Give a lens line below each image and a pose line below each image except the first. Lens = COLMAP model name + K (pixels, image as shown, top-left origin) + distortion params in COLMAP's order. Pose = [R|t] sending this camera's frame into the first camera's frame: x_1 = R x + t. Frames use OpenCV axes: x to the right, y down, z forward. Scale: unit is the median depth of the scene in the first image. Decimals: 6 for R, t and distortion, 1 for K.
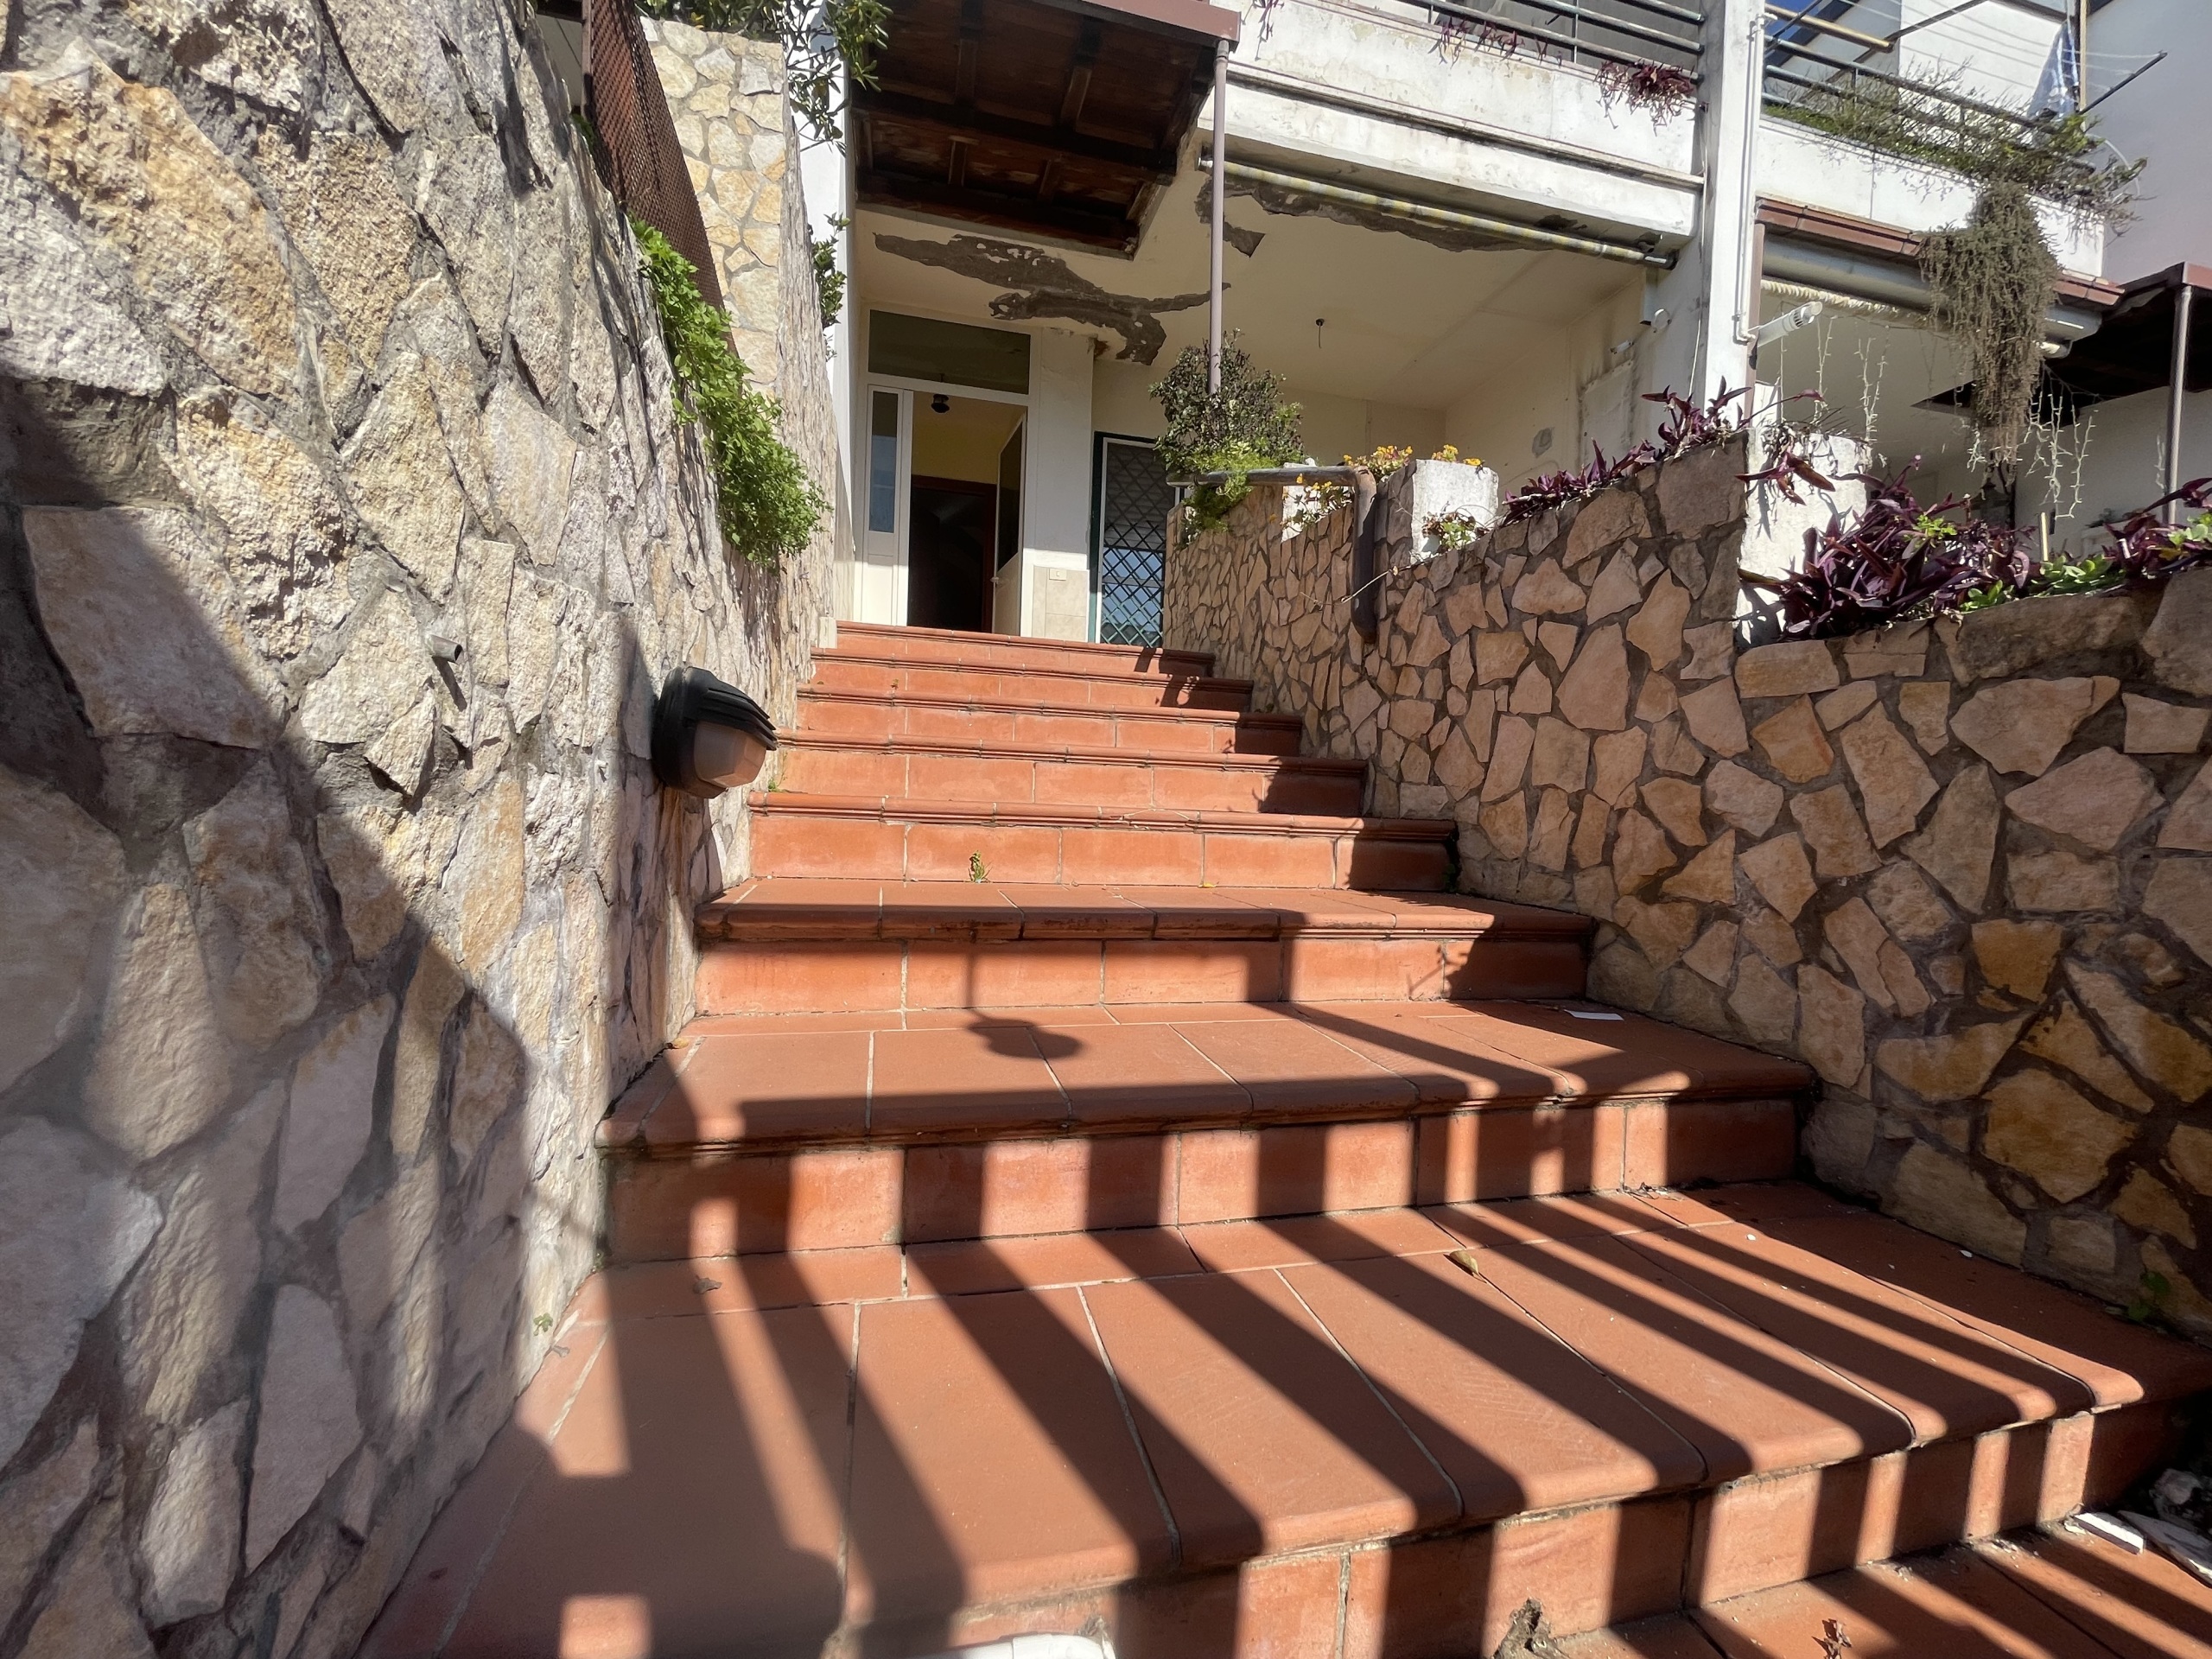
lens RADIAL K [[895.7, 0, 1114.0], [0, 895.7, 834.5], [0, 0, 1]] dist [-0.002372, -0.000350]
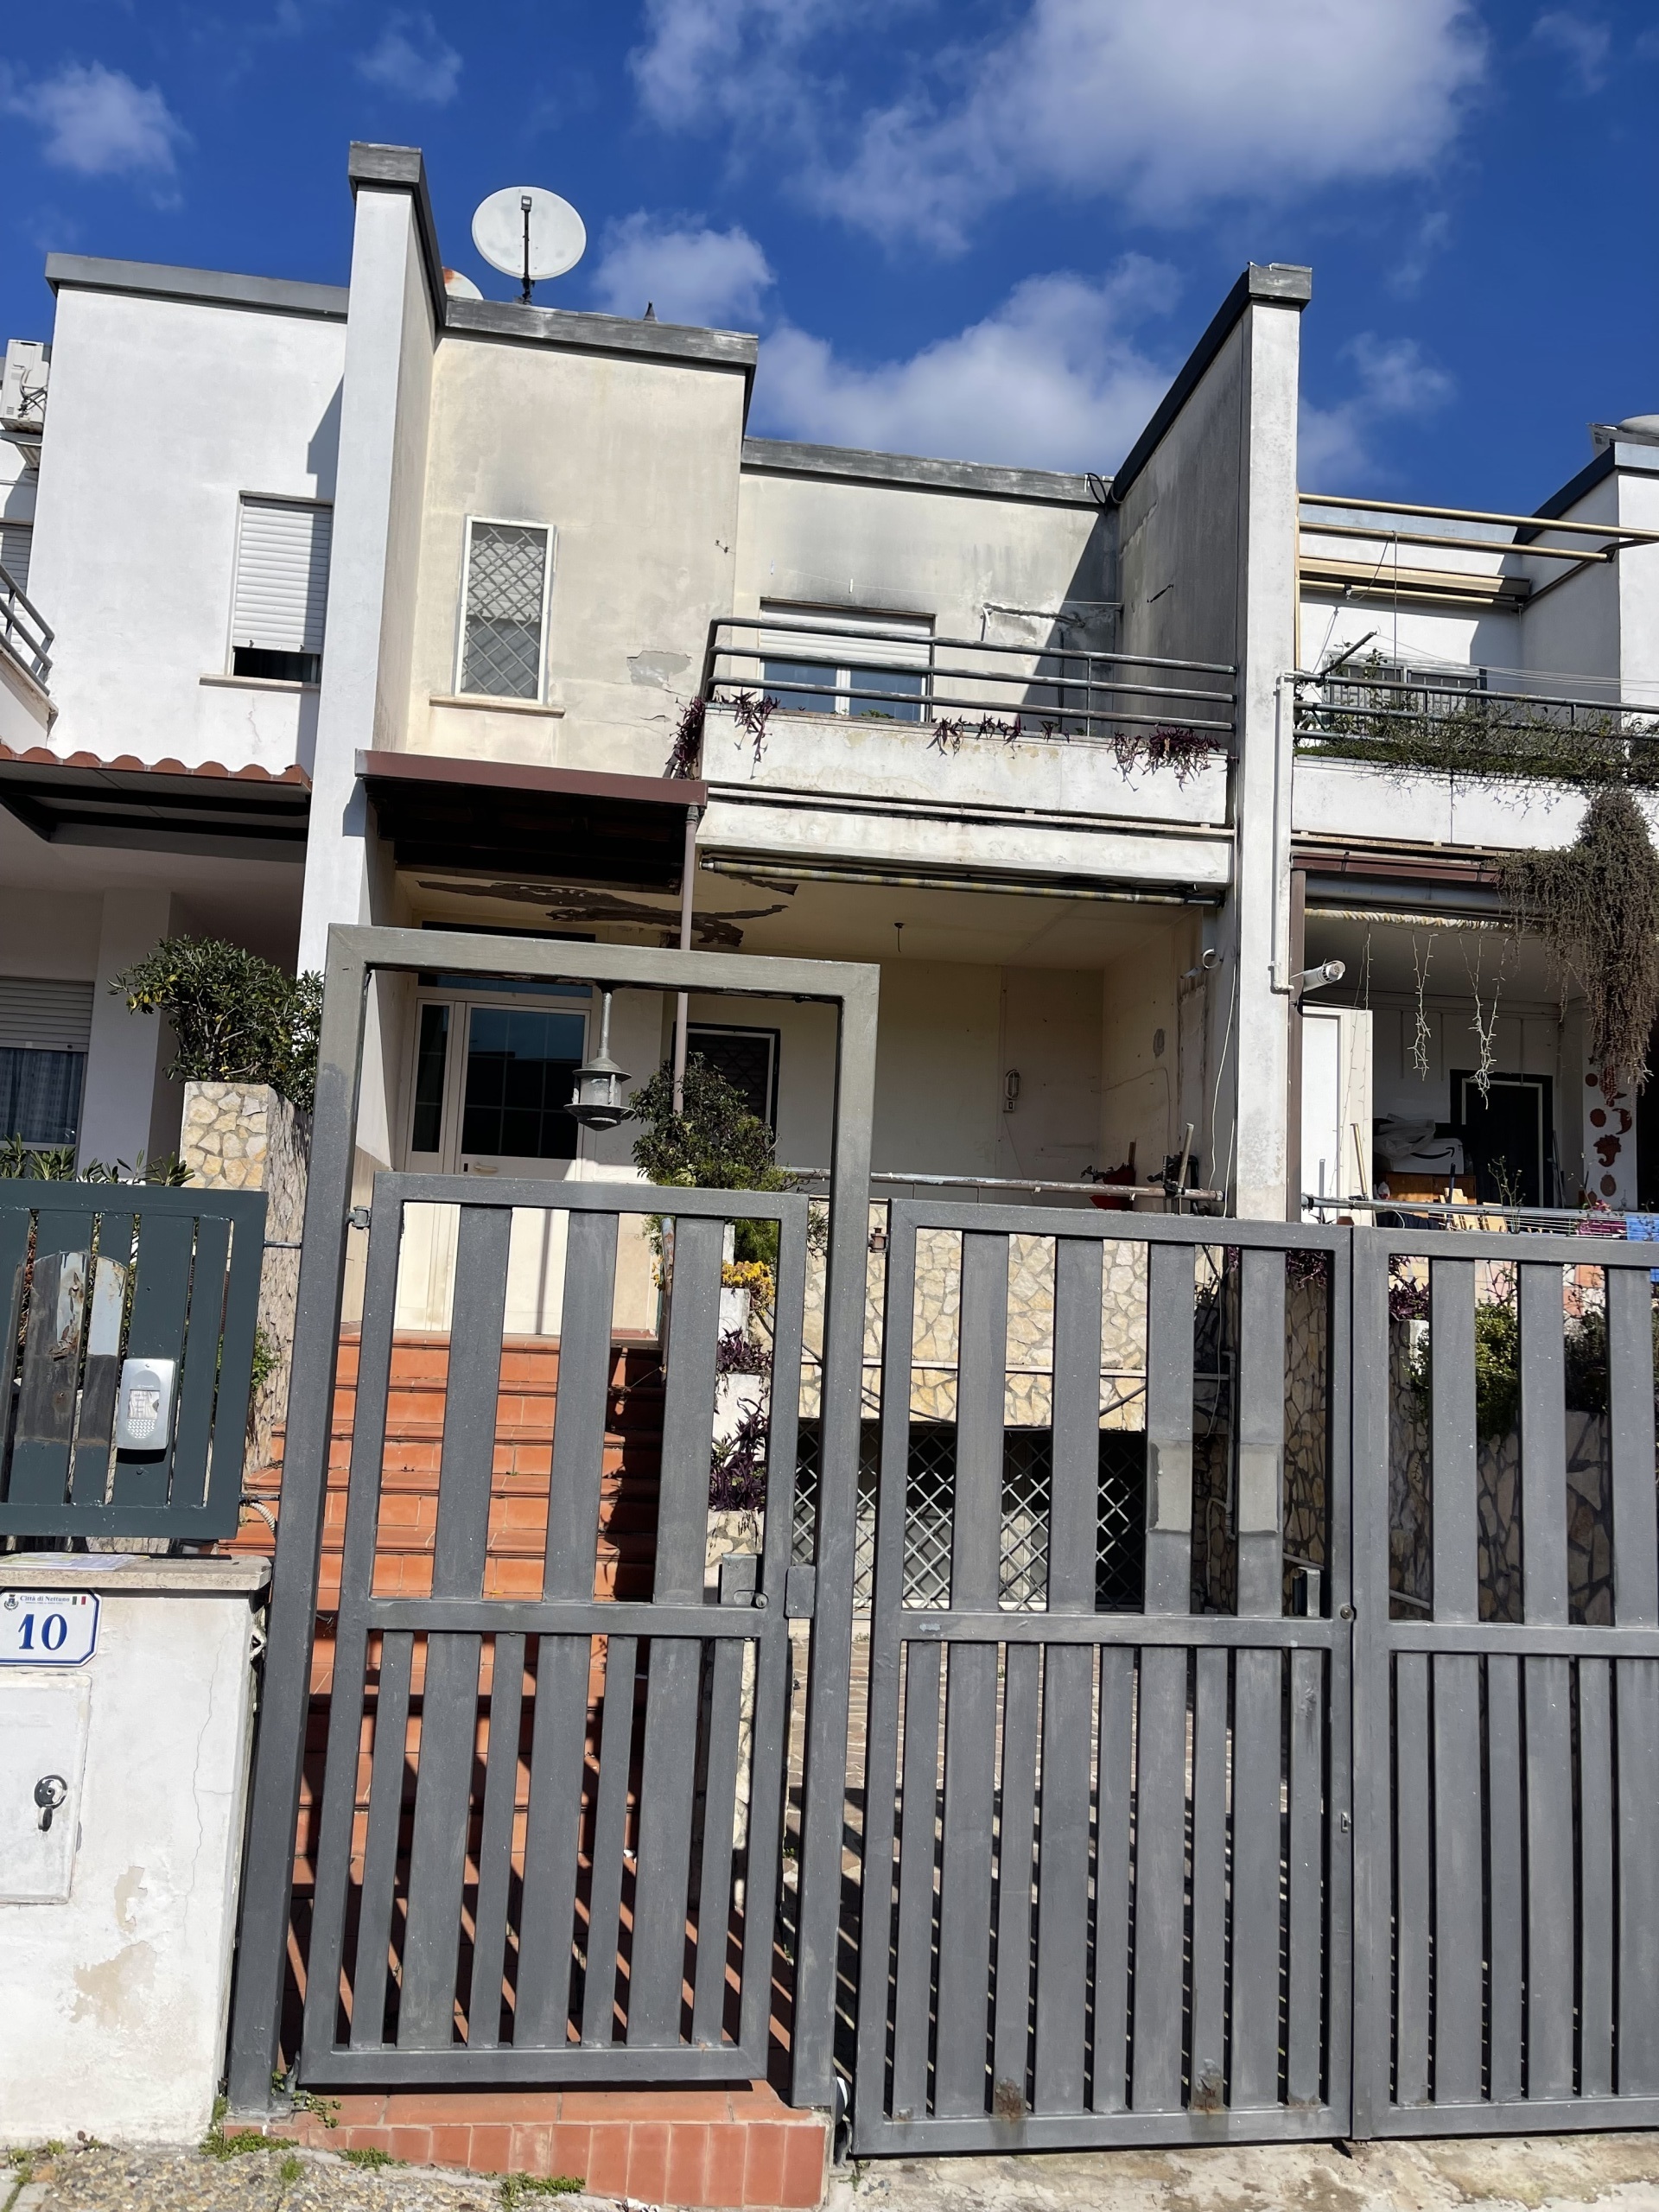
lens RADIAL K [[1660.5, 0, 825.5], [0, 1660.5, 1122.4], [0, 0, 1]] dist [0.033822, -0.002891]
pose [[0.994431, -0.005067, -0.105265, 0.407136], [-0.010939, 0.988485, -0.150926, -0.137294], [0.104817, 0.151237, 0.982925, -0.800050]]
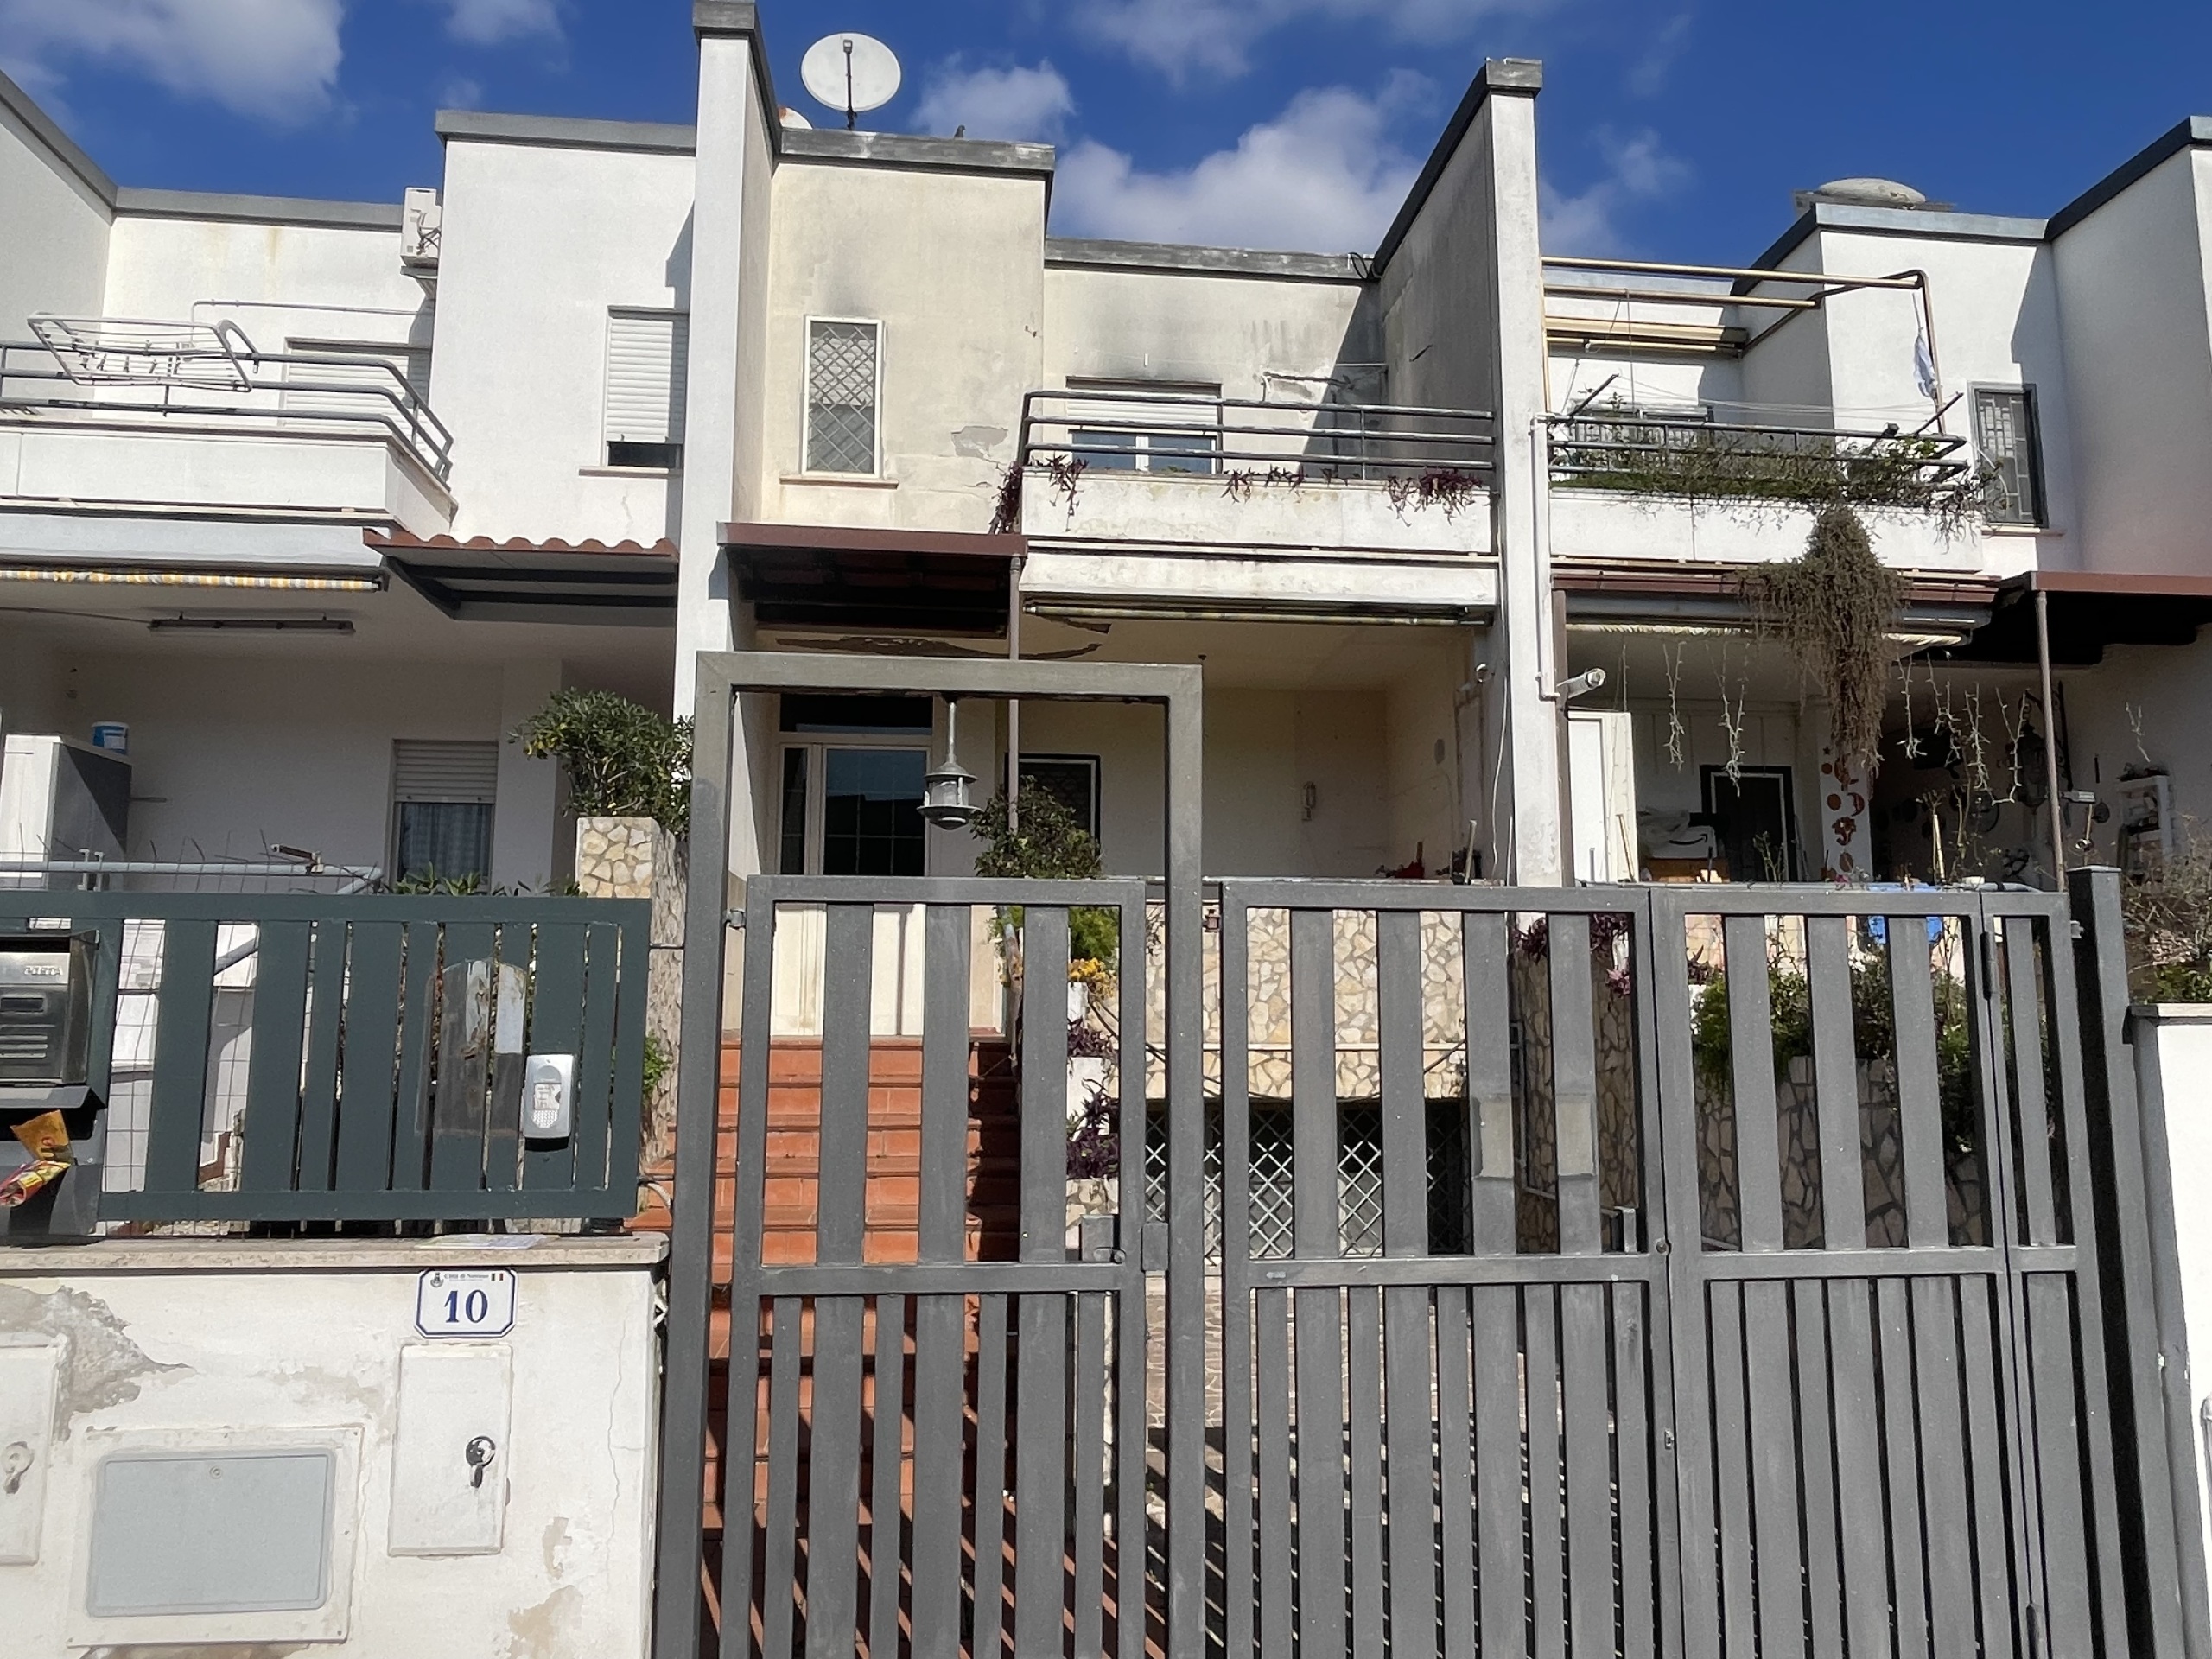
lens RADIAL K [[1452.5, 0, 1104.0], [0, 1452.5, 834.5], [0, 0, 1]] dist [0.002652, -0.000445]
pose [[0.990451, -0.050514, -0.128274, 0.393381], [0.029572, 0.986641, -0.160205, -0.127963], [0.134653, 0.154882, 0.978714, -0.761650]]
